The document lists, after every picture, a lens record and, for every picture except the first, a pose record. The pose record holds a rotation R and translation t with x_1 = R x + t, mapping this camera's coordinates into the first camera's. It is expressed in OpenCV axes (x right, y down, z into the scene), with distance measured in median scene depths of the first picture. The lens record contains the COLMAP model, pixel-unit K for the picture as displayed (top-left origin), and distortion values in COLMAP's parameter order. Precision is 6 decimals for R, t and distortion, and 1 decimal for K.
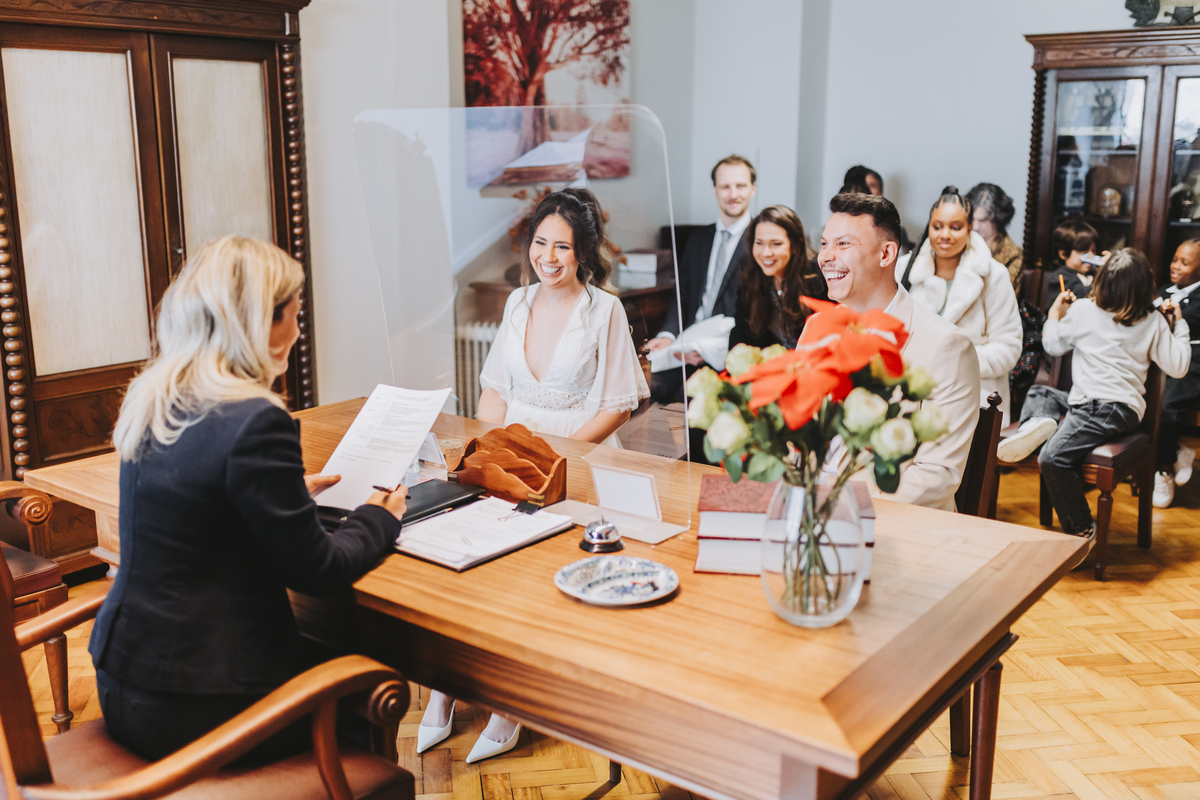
lens RADIAL K [[1152.9, 0, 578.6], [0, 1152.9, 411.4], [0, 0, 1]] dist [0.023966, 0.000000]
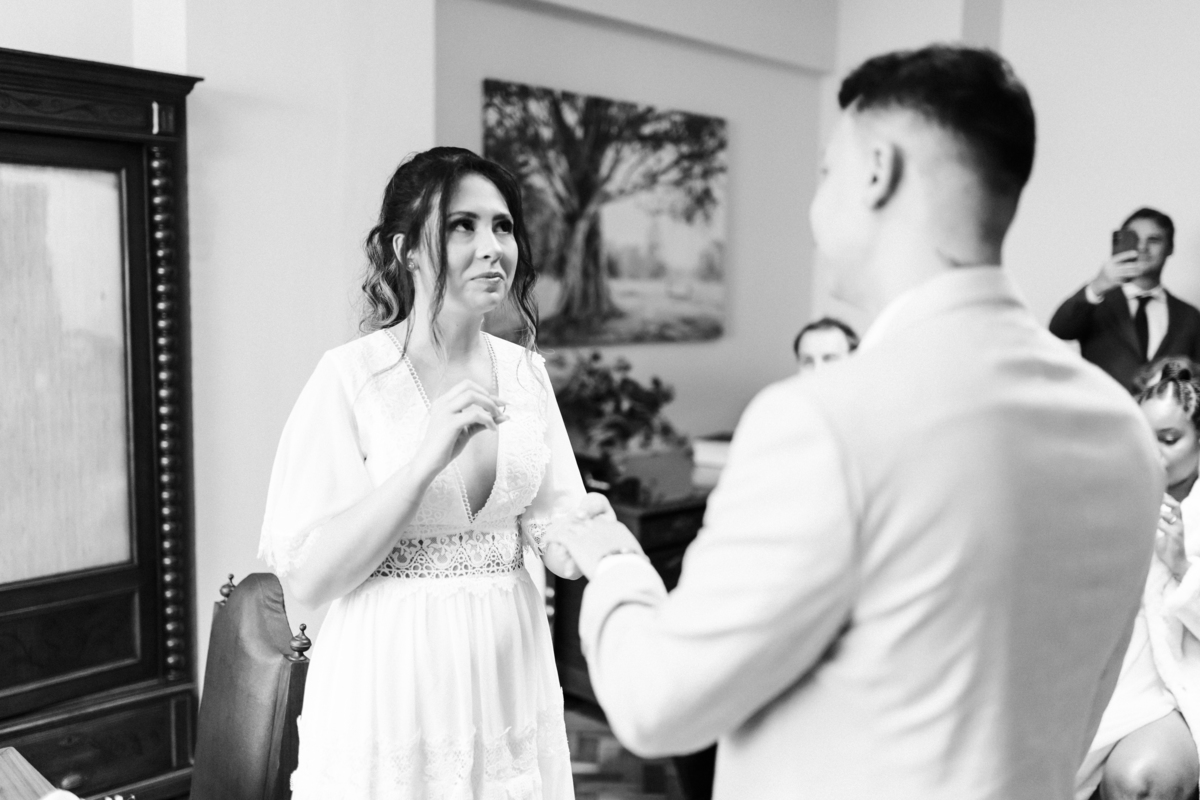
lens RADIAL K [[1152.9, 0, 544.8], [0, 1152.9, 432.5], [0, 0, 1]] dist [0.023966, 0.000000]
pose [[0.984827, 0.040840, -0.168664, 0.075803], [-0.058766, 0.992976, -0.102693, -0.066768], [0.163285, 0.111046, 0.980309, 0.279748]]
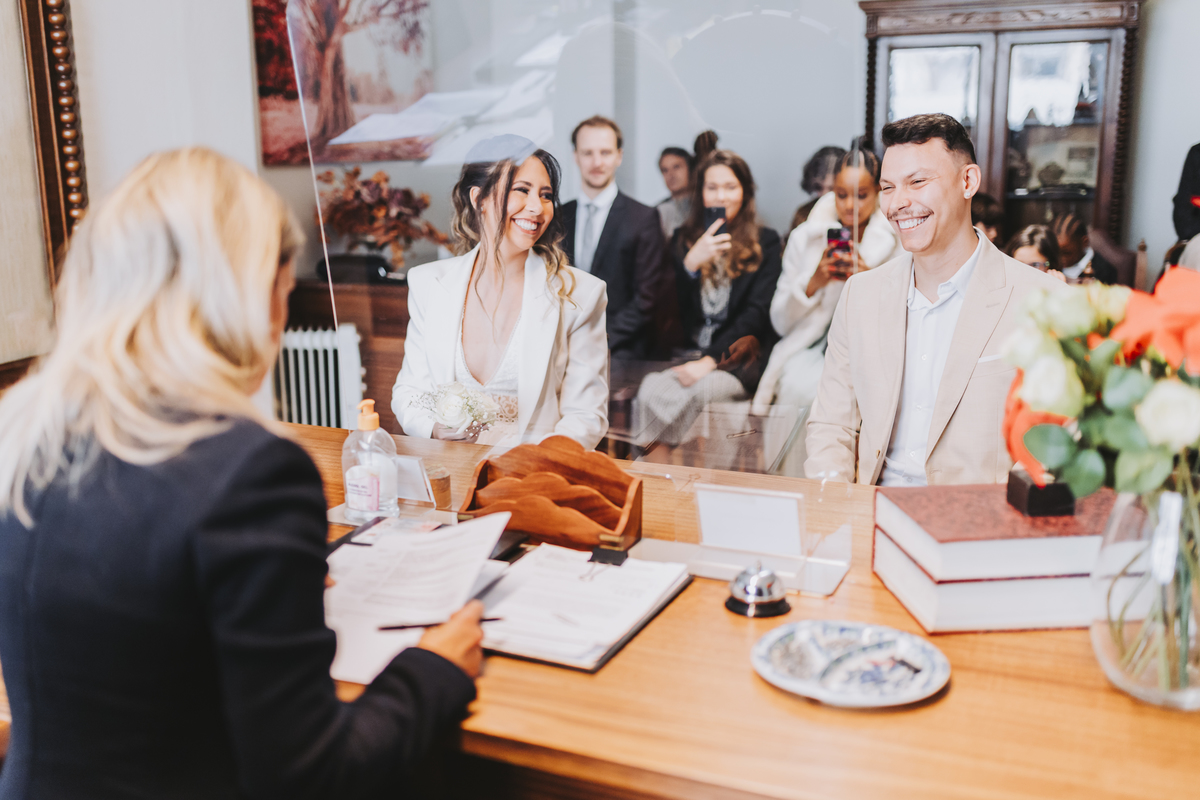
lens RADIAL K [[1194.2, 0, 586.3], [0, 1194.2, 389.6], [0, 0, 1]] dist [0.031574, 0.000000]
pose [[0.972011, -0.057023, 0.227911, -0.078036], [0.063614, 0.997739, -0.021672, -0.000249], [-0.226160, 0.035564, 0.973441, 0.114089]]
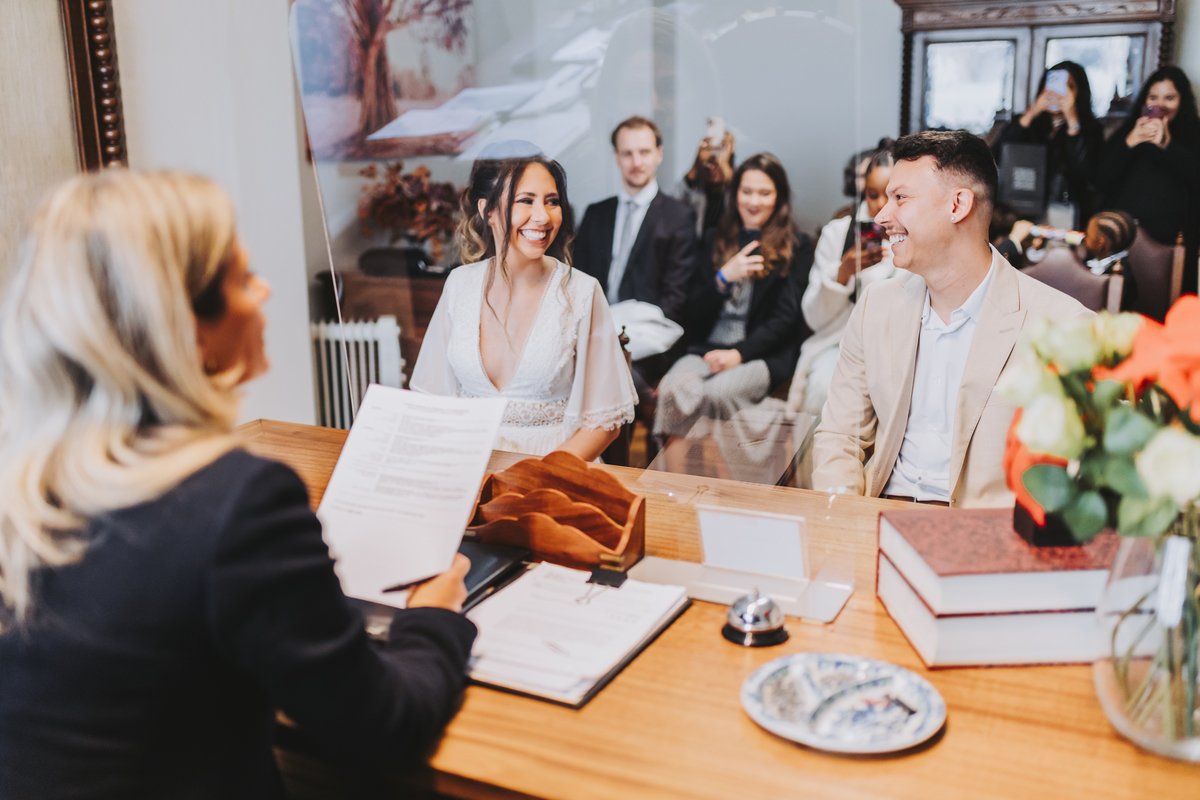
lens RADIAL K [[1152.9, 0, 597.6], [0, 1152.9, 388.7], [0, 0, 1]] dist [0.023966, 0.000000]
pose [[0.979051, -0.055604, 0.195878, -0.064504], [0.058229, 0.998274, -0.007667, -0.007925], [-0.195114, 0.018913, 0.980598, 0.124201]]
